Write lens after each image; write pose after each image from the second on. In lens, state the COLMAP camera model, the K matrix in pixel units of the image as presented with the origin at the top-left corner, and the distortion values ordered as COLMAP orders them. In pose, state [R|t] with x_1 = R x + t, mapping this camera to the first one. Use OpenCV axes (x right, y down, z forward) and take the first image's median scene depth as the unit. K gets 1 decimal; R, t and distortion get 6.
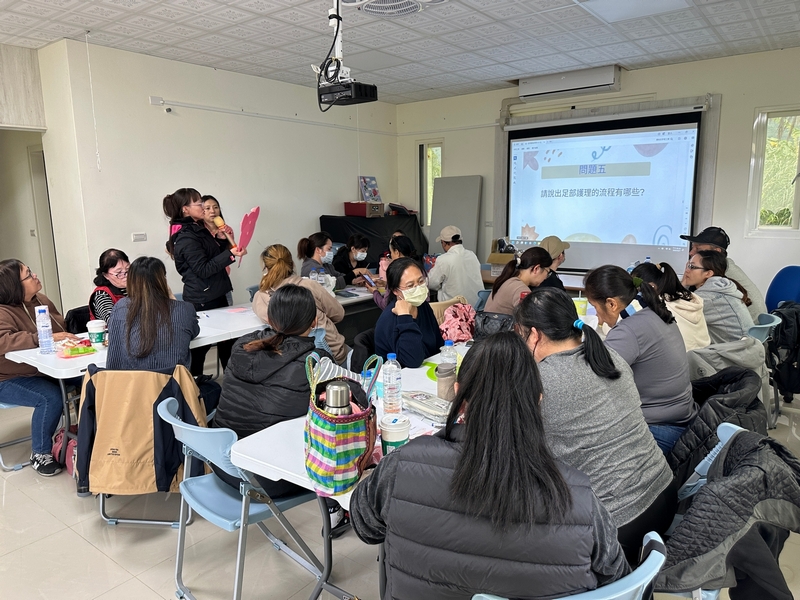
lens RADIAL K [[567.8, 0, 403.0], [0, 567.8, 306.0], [0, 0, 1]] dist [0.000778, -0.004591]
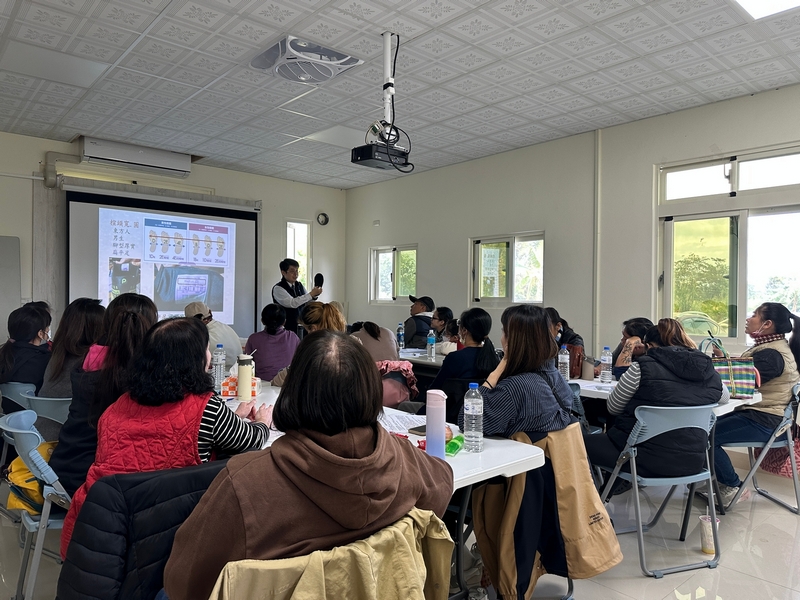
lens RADIAL K [[556.3, 0, 400.0], [0, 556.3, 300.0], [0, 0, 1]] dist [0.085293, -0.124531]
pose [[0.212857, 0.018493, 0.976908, -0.607523], [0.160216, 0.985627, -0.053567, -0.028540], [-0.963858, 0.167918, 0.206835, 0.441257]]
